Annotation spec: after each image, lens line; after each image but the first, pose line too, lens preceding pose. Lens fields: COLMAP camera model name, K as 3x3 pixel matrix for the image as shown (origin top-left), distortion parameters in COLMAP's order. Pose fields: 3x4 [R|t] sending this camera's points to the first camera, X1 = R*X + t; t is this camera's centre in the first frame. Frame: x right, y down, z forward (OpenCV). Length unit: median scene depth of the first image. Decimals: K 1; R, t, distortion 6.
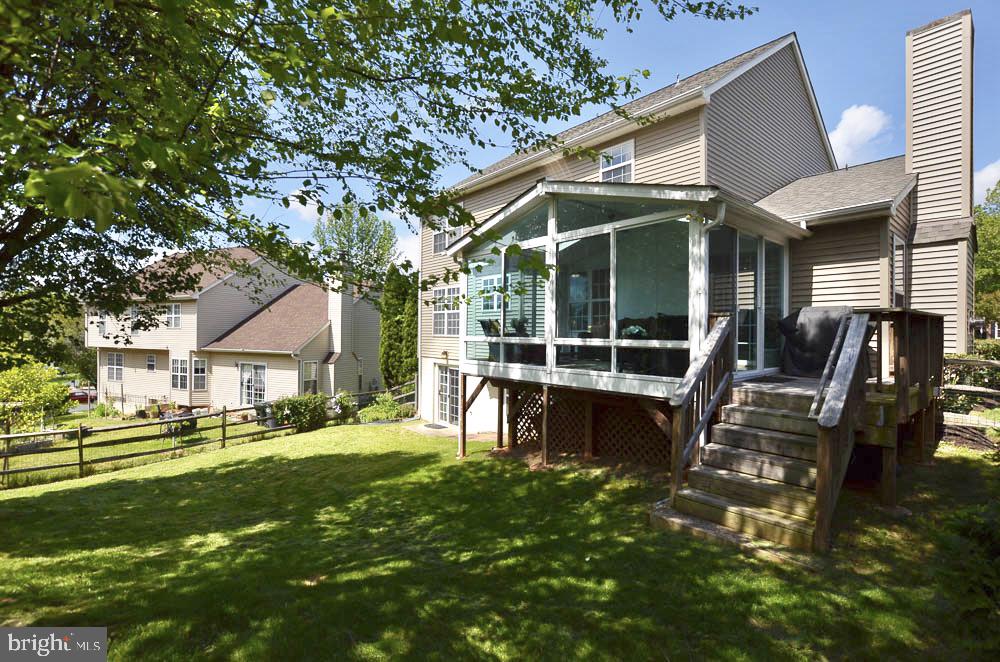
lens RADIAL K [[458.0, 0, 500.6], [0, 458.0, 334.5], [0, 0, 1]] dist [-0.007427, -0.000019]
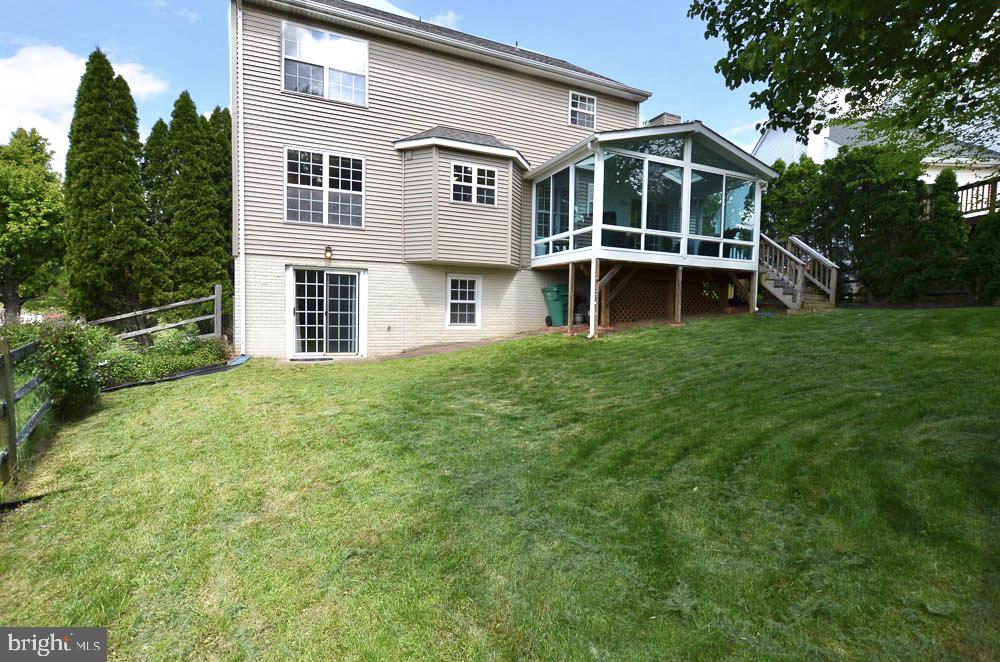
lens RADIAL K [[458.0, 0, 496.5], [0, 458.0, 331.0], [0, 0, 1]] dist [-0.007427, -0.000019]
pose [[0.283860, -0.053039, 0.957398, -0.711462], [-0.017916, 0.998001, 0.060601, 0.115325], [-0.958698, -0.034355, 0.282343, 0.561694]]
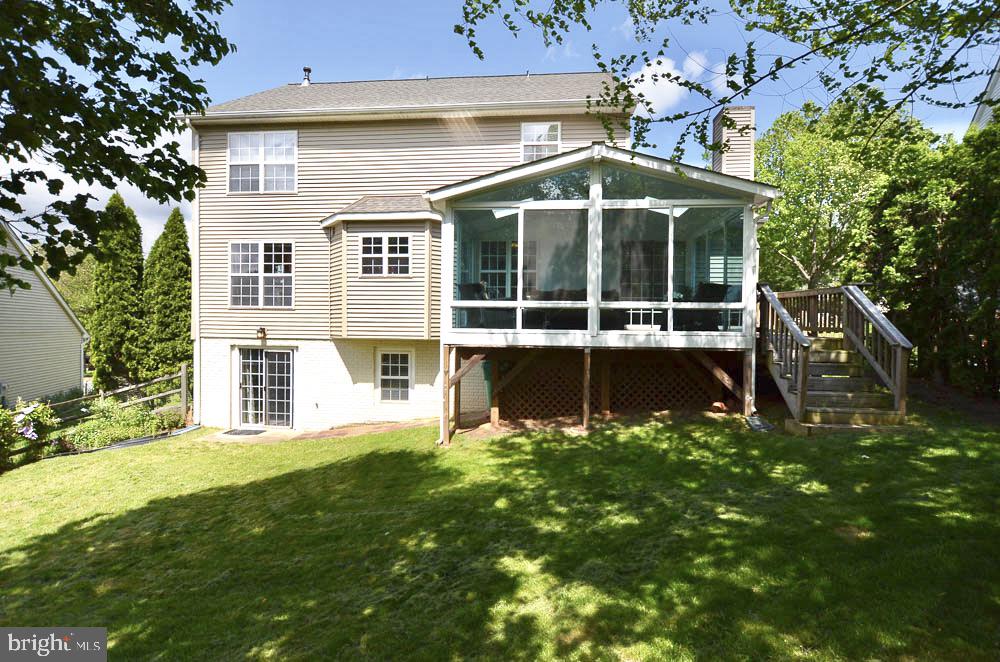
lens RADIAL K [[458.0, 0, 500.1], [0, 458.0, 327.5], [0, 0, 1]] dist [-0.007427, -0.000019]
pose [[0.713303, -0.009653, 0.700789, -0.363177], [-0.001119, 0.999888, 0.014912, 0.023892], [-0.700855, -0.011421, 0.713213, 0.207115]]
